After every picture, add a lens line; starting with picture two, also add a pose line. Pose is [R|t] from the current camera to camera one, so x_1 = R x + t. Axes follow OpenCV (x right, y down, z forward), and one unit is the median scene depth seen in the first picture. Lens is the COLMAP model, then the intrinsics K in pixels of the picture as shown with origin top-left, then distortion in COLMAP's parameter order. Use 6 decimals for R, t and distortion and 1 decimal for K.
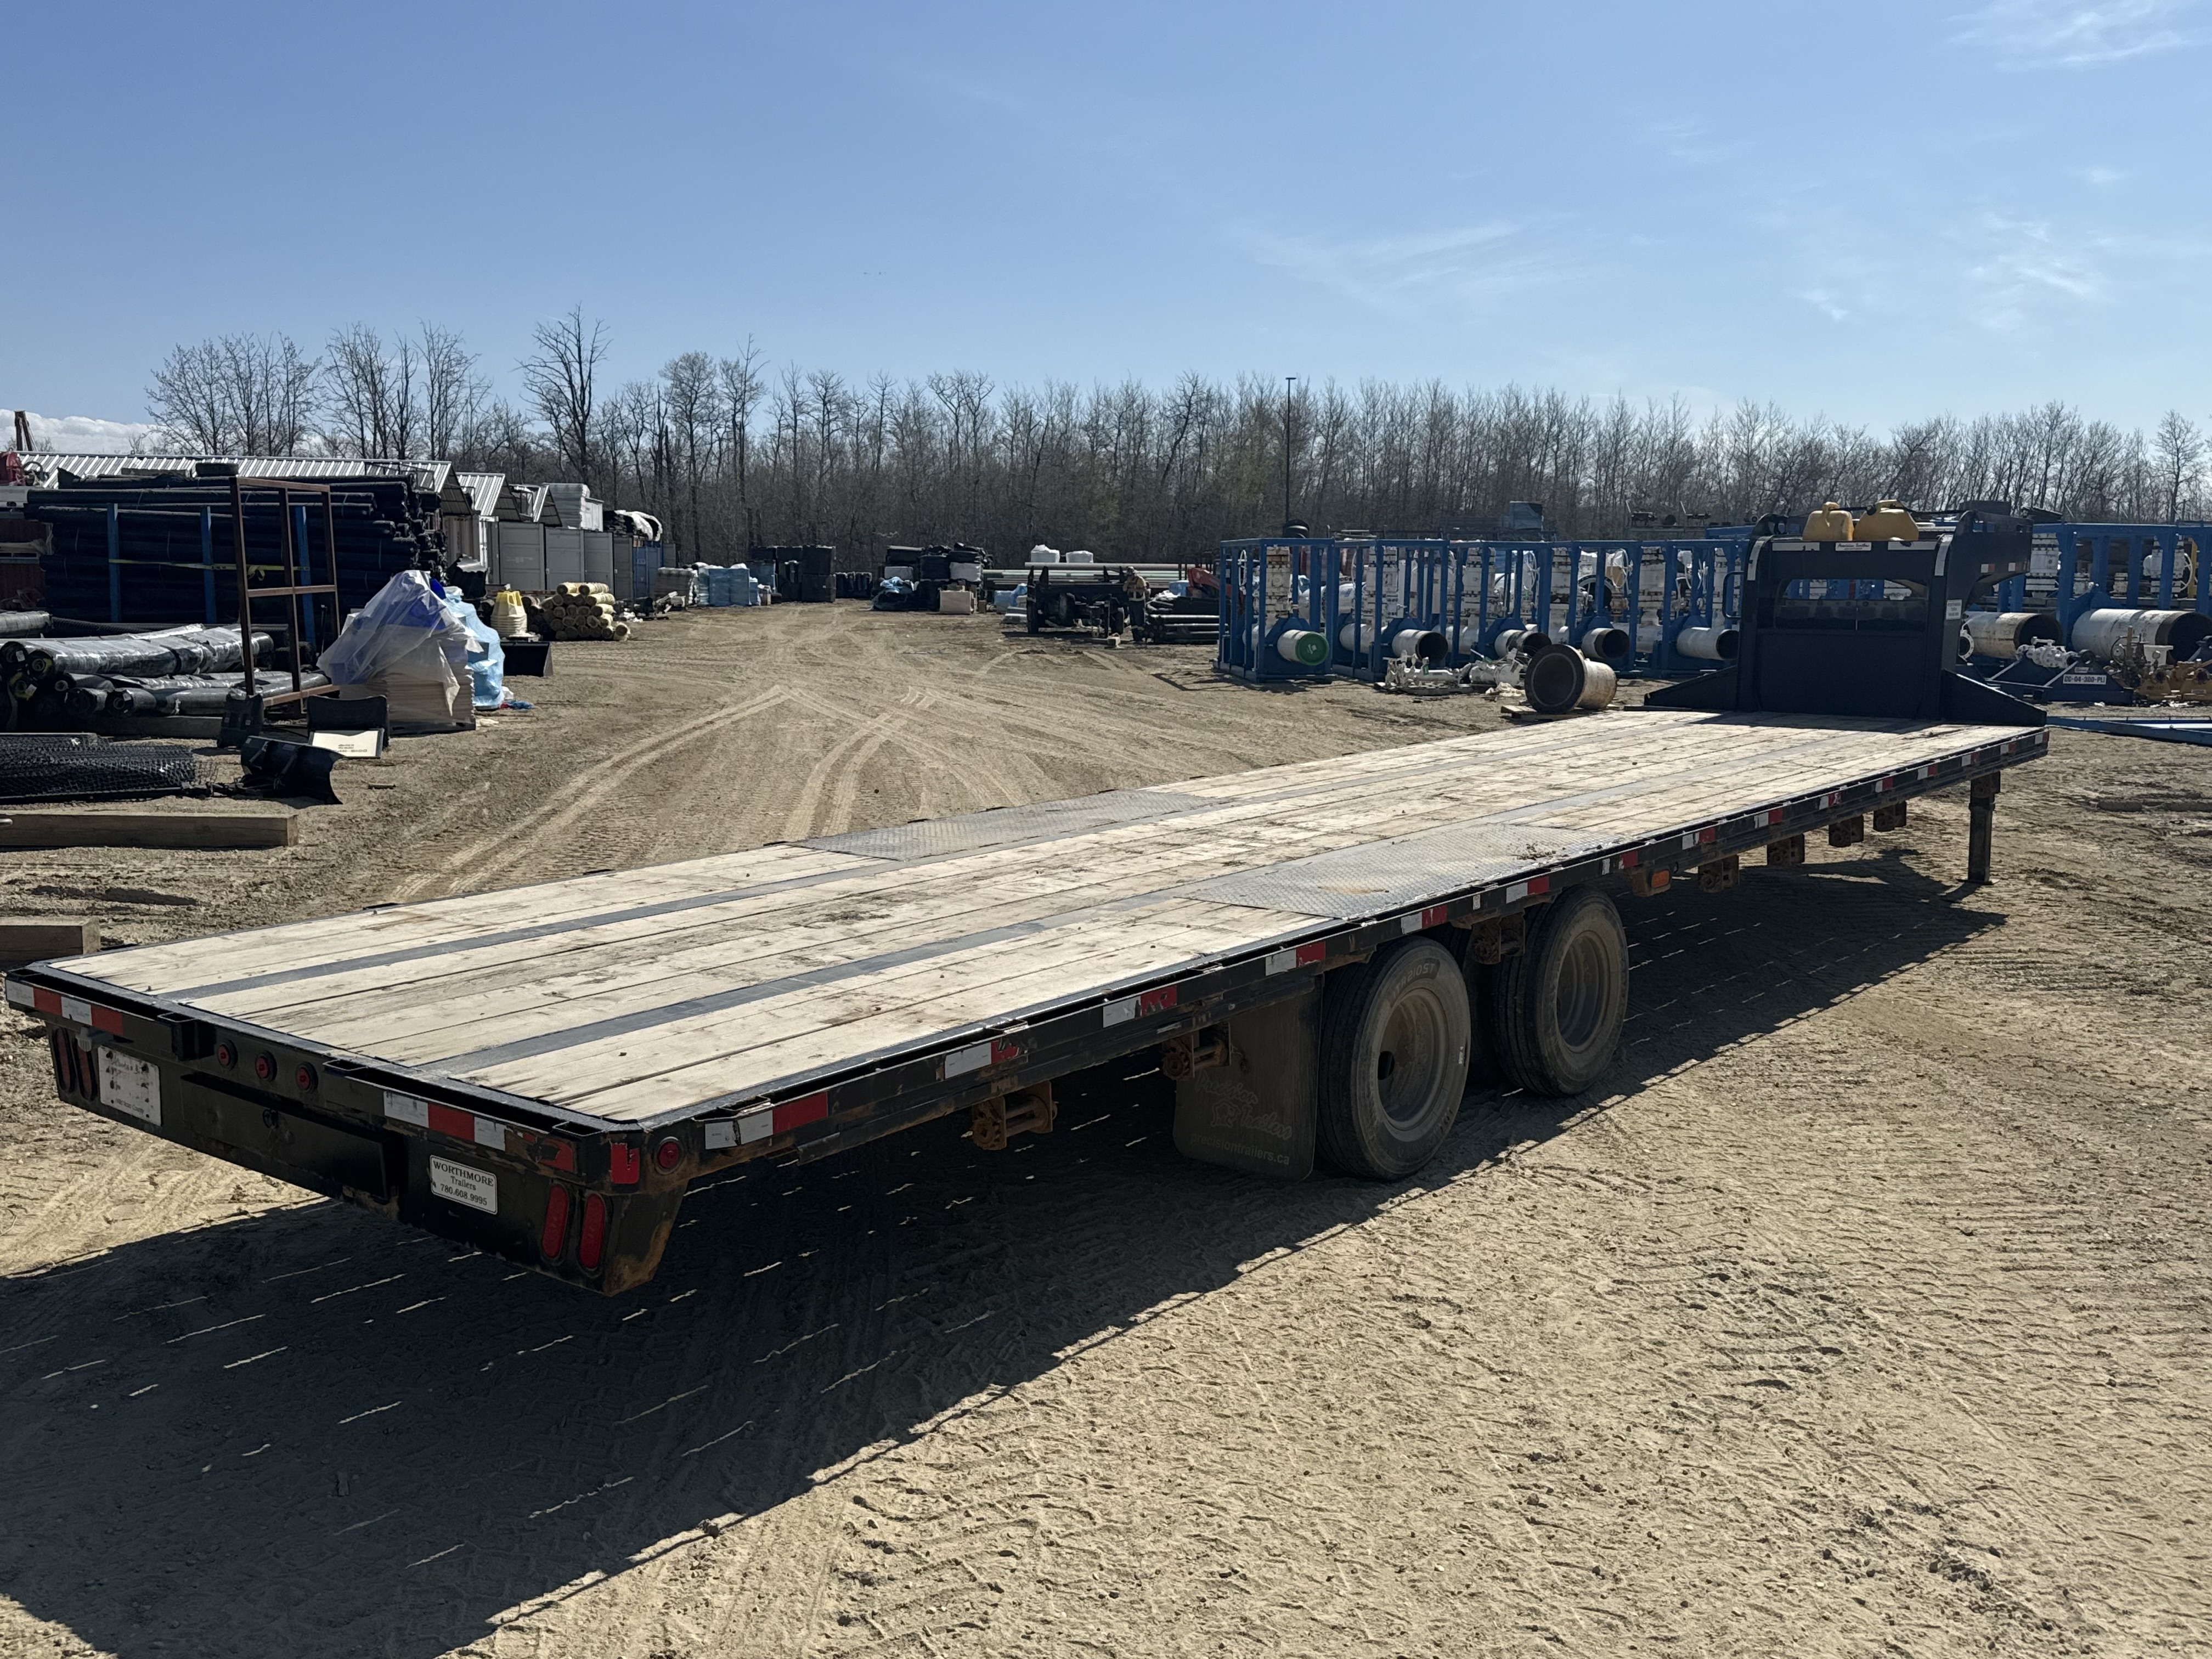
lens RADIAL K [[2068.3, 0, 1106.0], [0, 2068.3, 829.5], [0, 0, 1]] dist [0.075000, -0.177049]
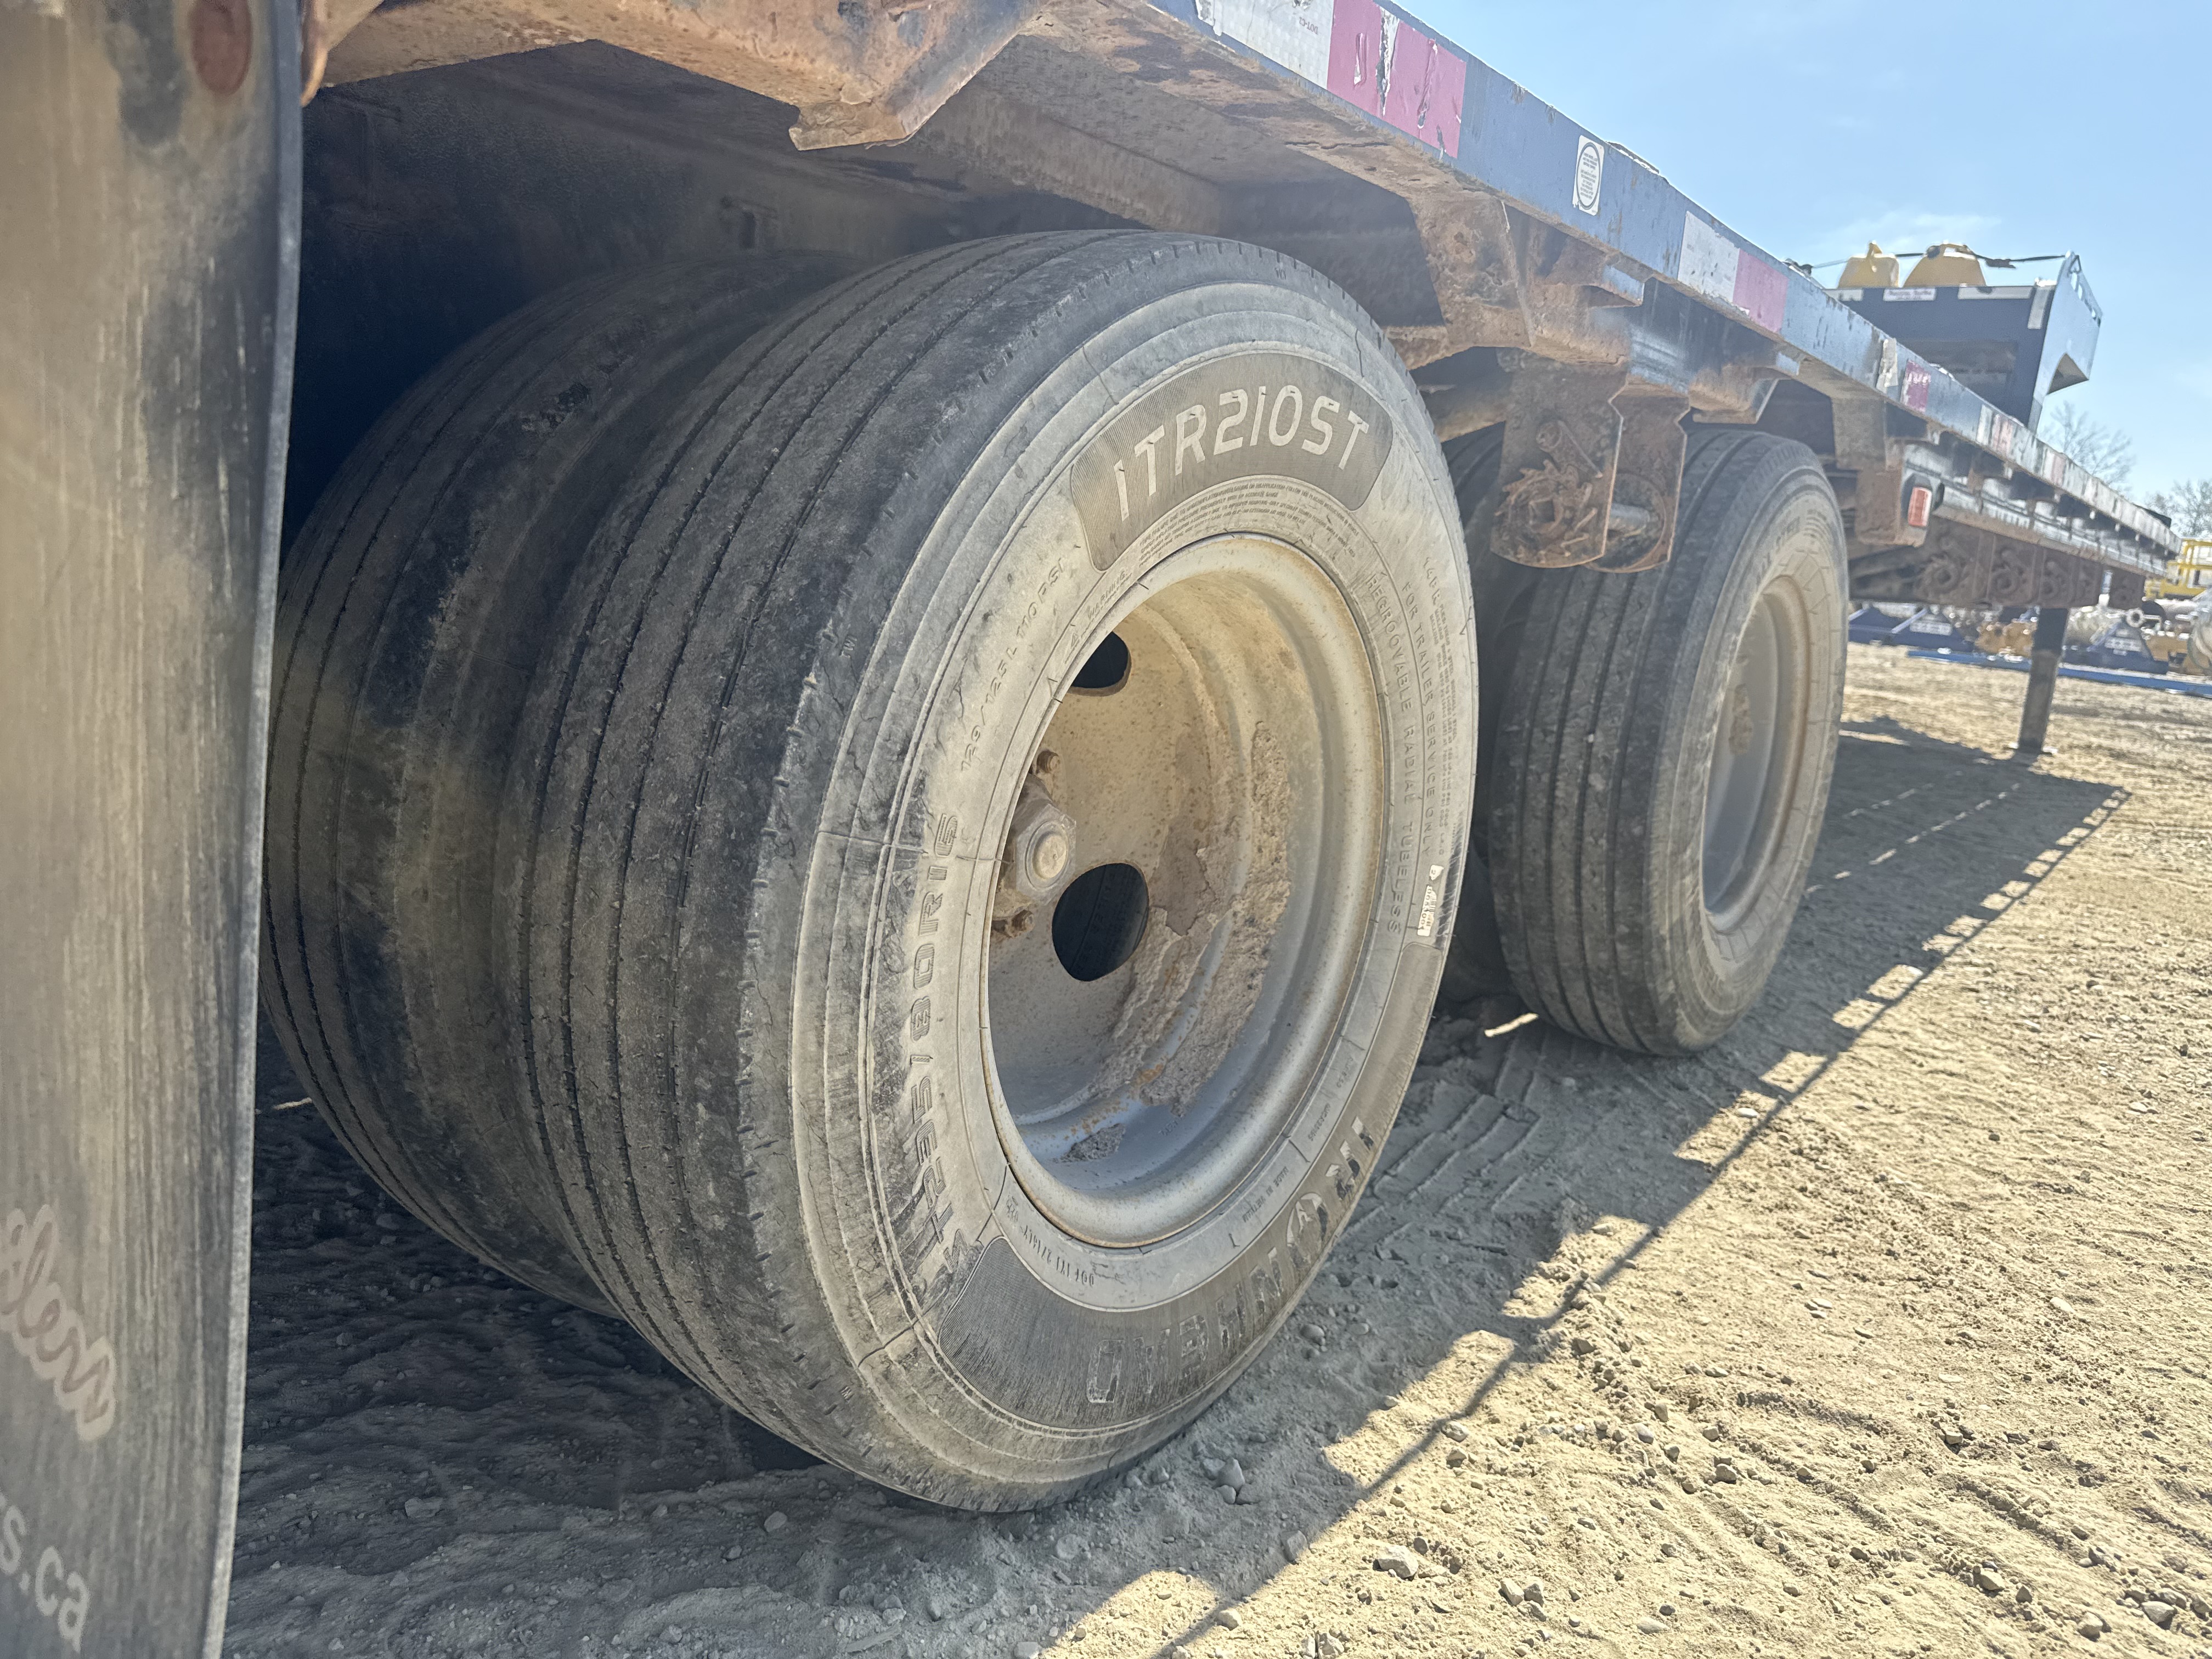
lens RADIAL K [[1569.5, 0, 1106.0], [0, 1569.5, 829.5], [0, 0, 1]] dist [0.076358, -0.117666]
pose [[0.996706, 0.074446, 0.032163, 0.120134], [-0.075993, 0.995859, 0.049891, 0.088551], [-0.028316, -0.052171, 0.998237, 0.770193]]
